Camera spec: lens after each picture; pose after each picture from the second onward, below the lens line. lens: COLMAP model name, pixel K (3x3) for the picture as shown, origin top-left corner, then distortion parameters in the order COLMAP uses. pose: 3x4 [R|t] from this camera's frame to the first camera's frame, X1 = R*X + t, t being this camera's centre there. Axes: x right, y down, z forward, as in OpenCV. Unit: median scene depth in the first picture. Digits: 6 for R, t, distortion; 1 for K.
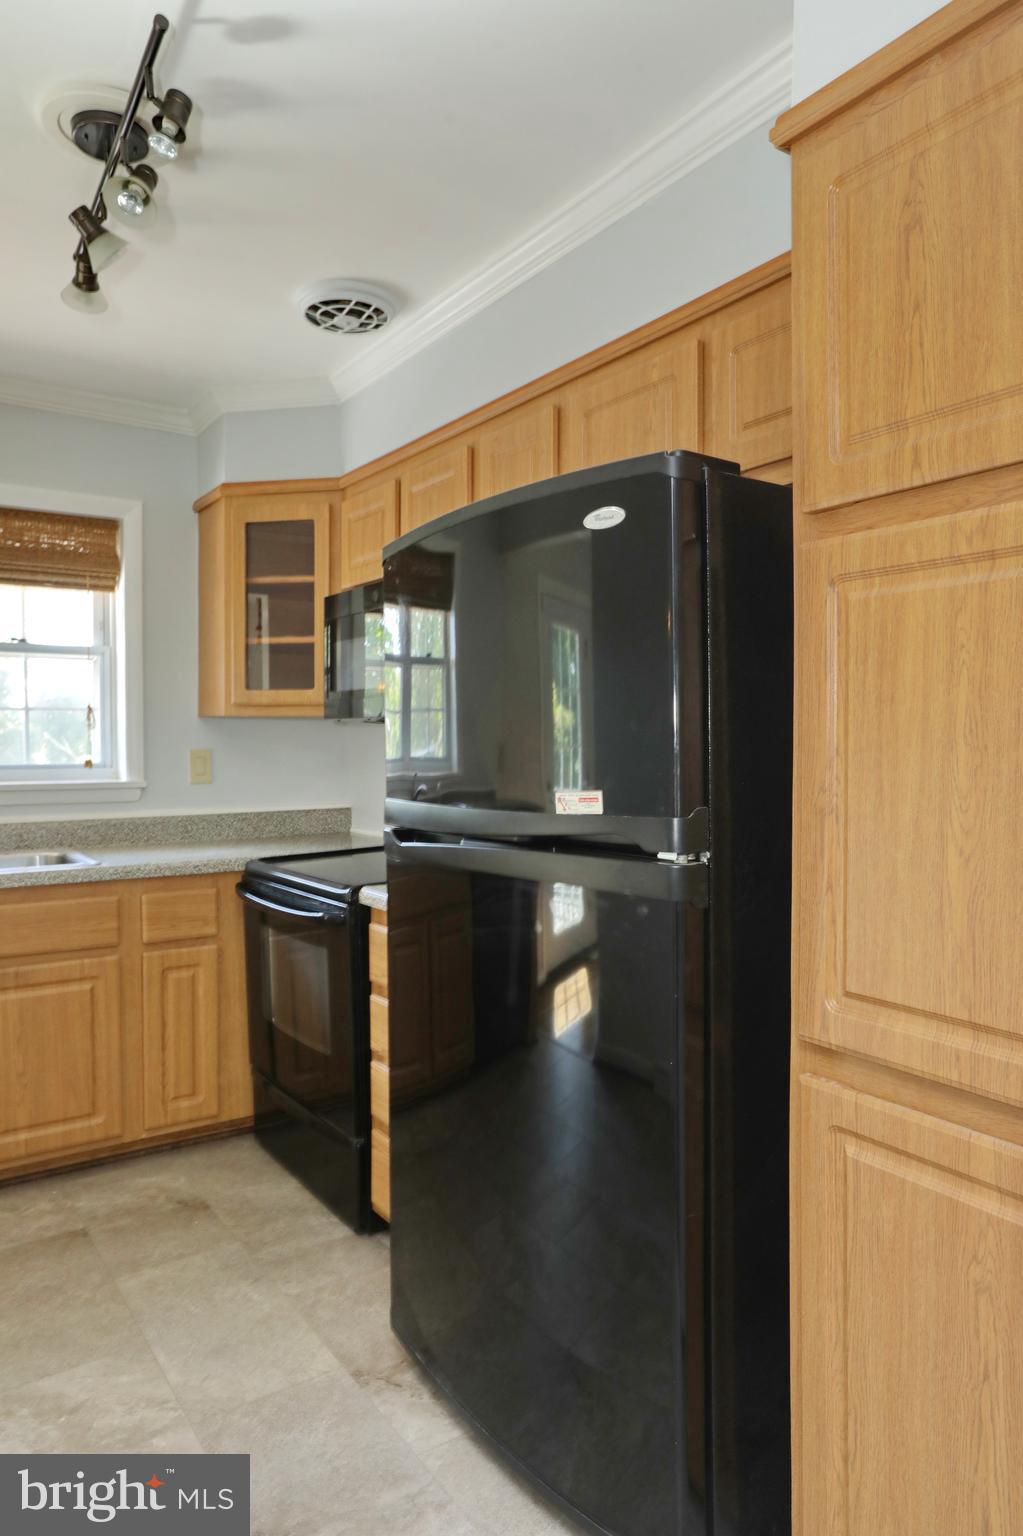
lens RADIAL K [[1032.4, 0, 516.1], [0, 1032.4, 769.7], [0, 0, 1]] dist [-0.020559, 0.023492]
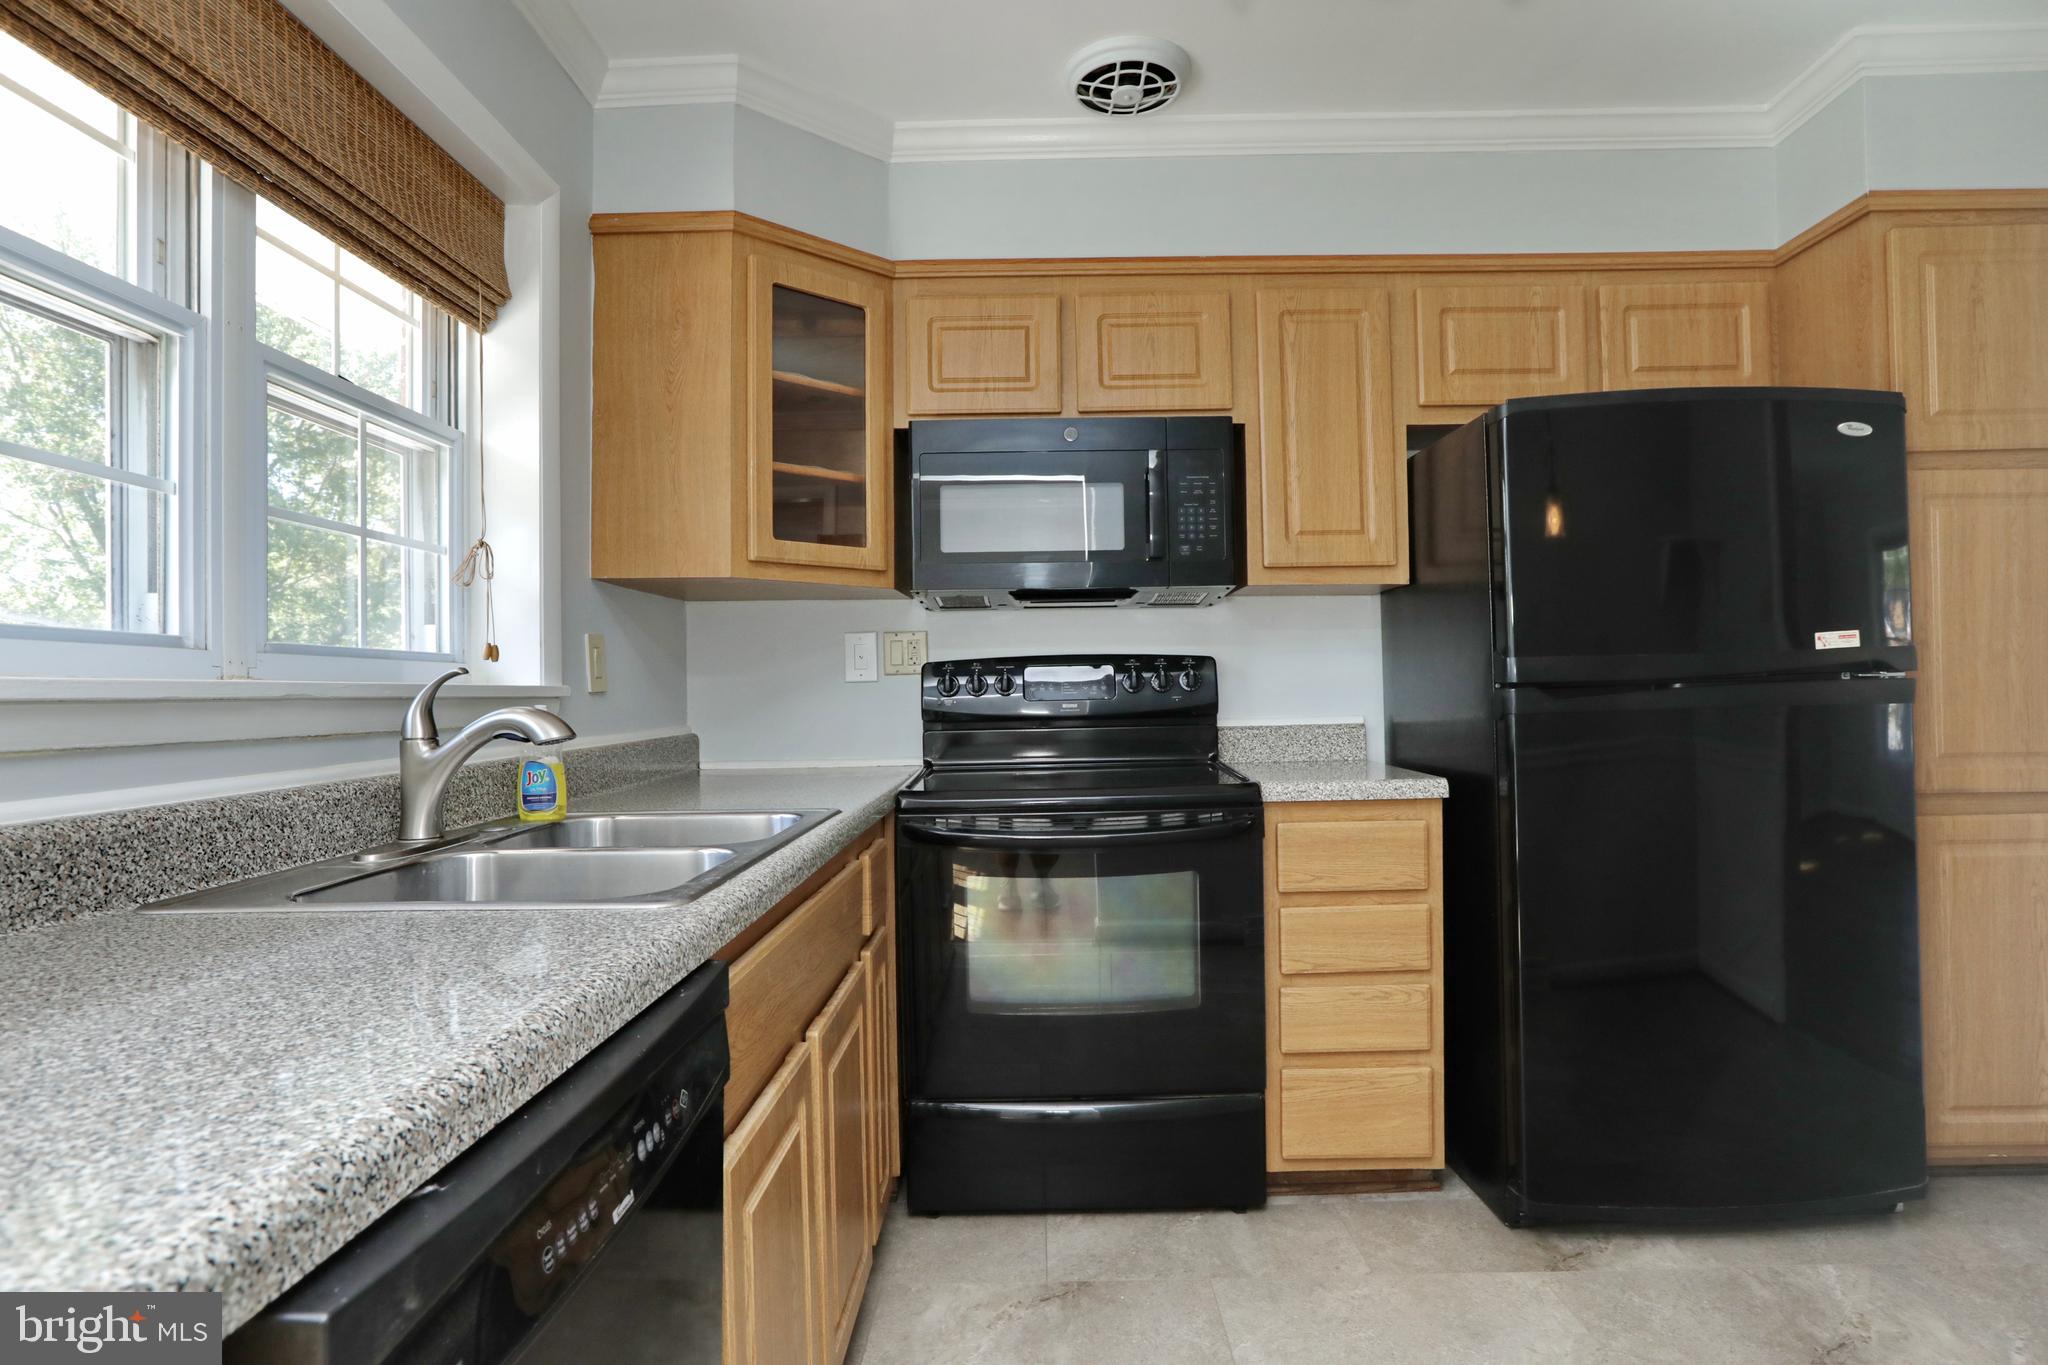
lens RADIAL K [[1138.0, 0, 1025.3], [0, 1138.0, 680.3], [0, 0, 1]] dist [-0.030902, 0.009662]
pose [[0.557831, 0.000289, 0.829955, -1.236038], [0.040858, 0.998778, -0.027809, 0.059032], [-0.828949, 0.049423, 0.557137, 0.778937]]
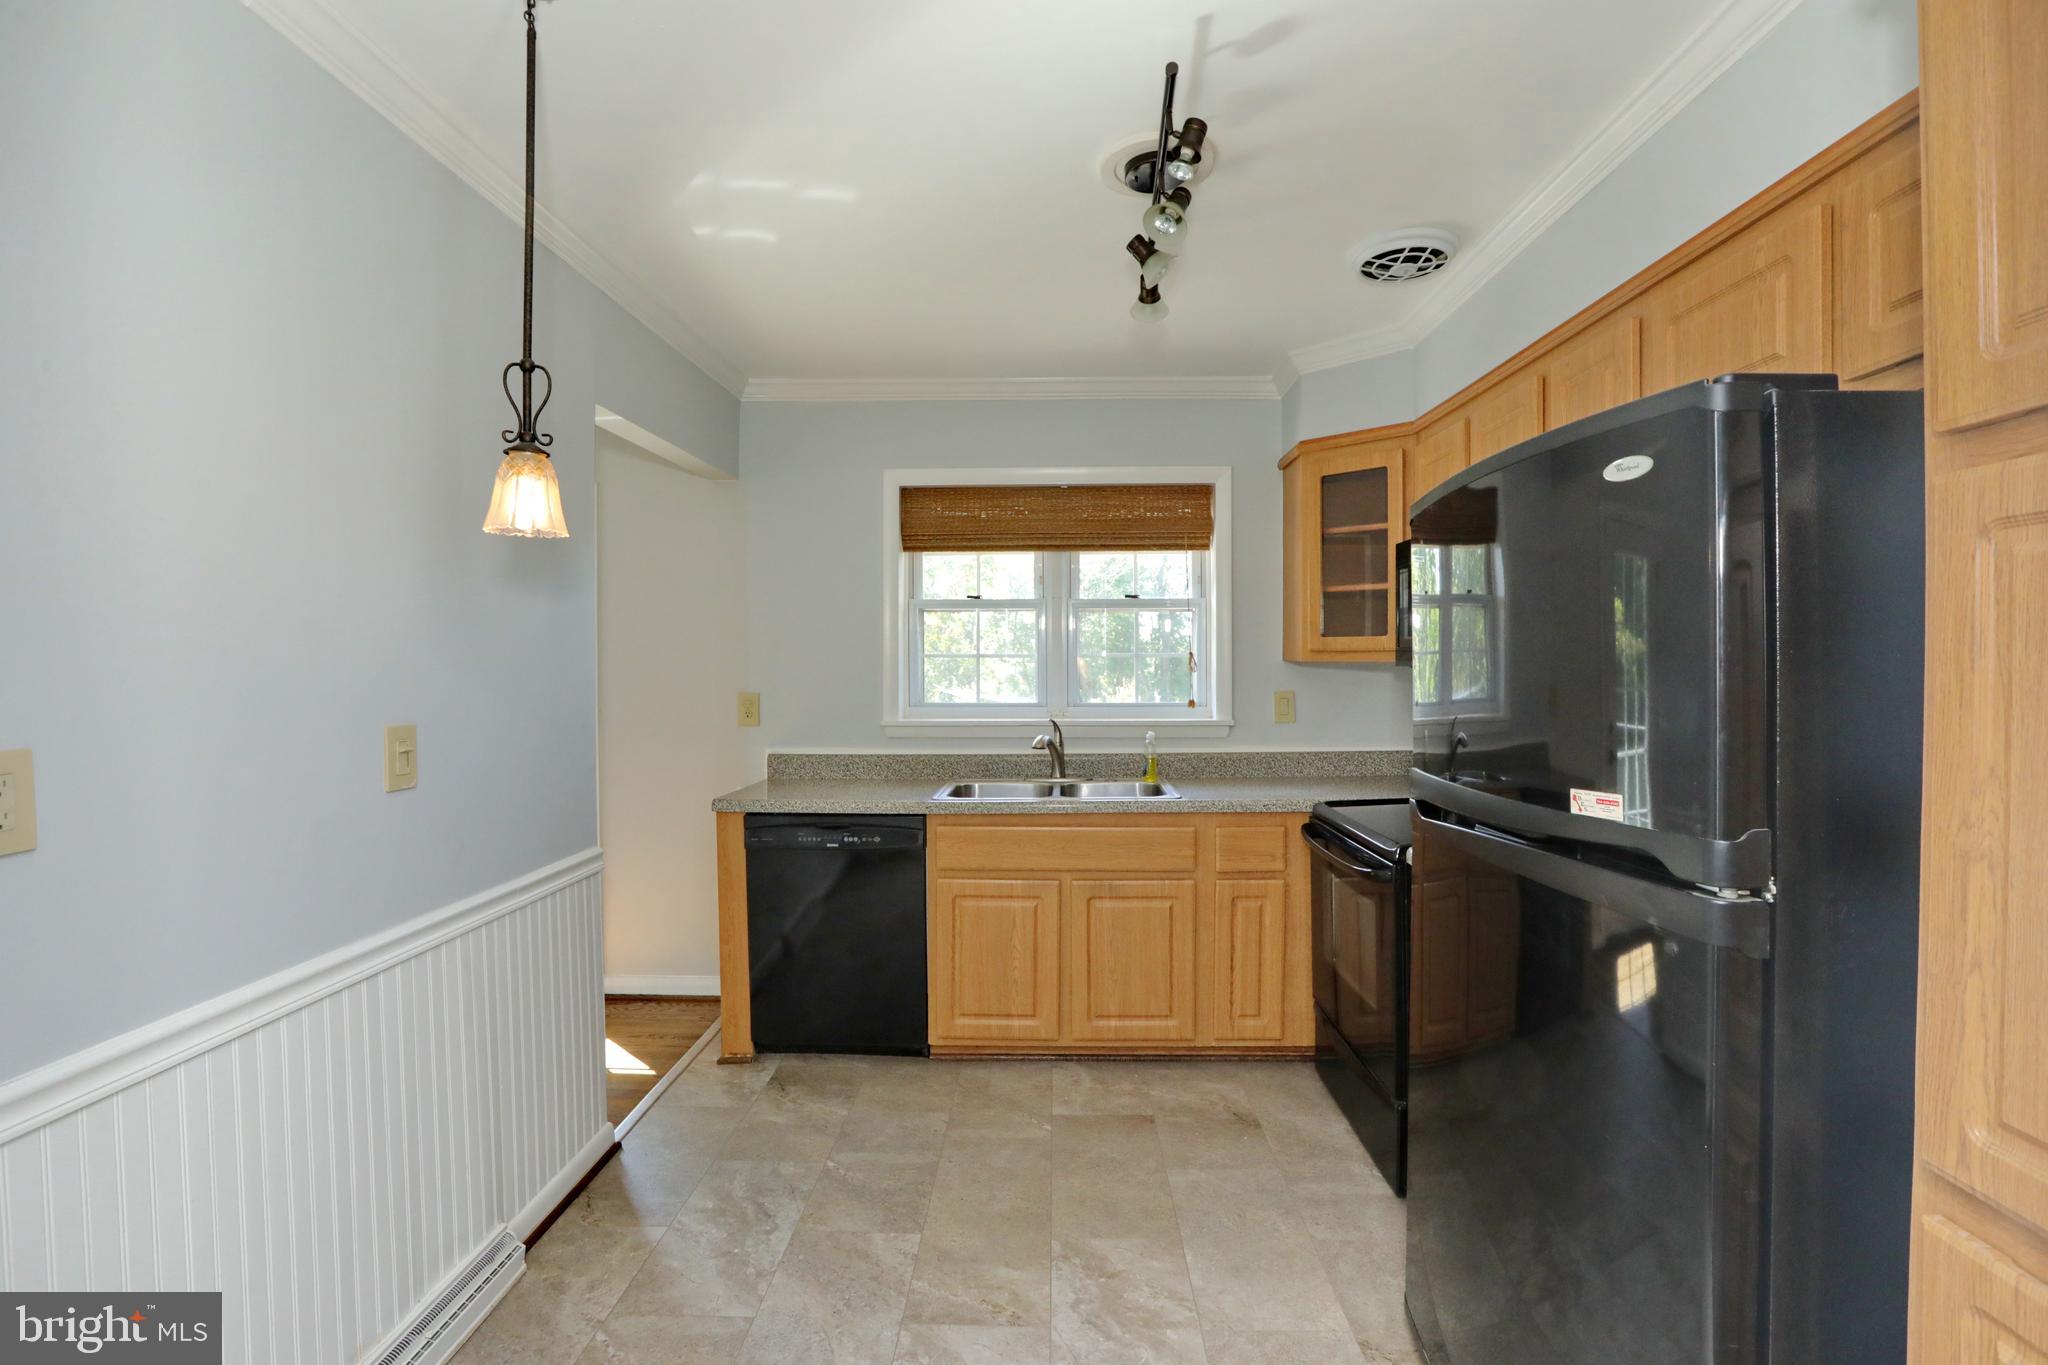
lens RADIAL K [[953.7, 0, 1003.4], [0, 953.7, 681.9], [0, 0, 1]] dist [-0.047562, 0.011945]
pose [[0.797047, 0.009280, -0.603846, 0.099844], [-0.011254, 0.999937, 0.000513, -0.046893], [0.603813, 0.006387, 0.797101, 0.068770]]
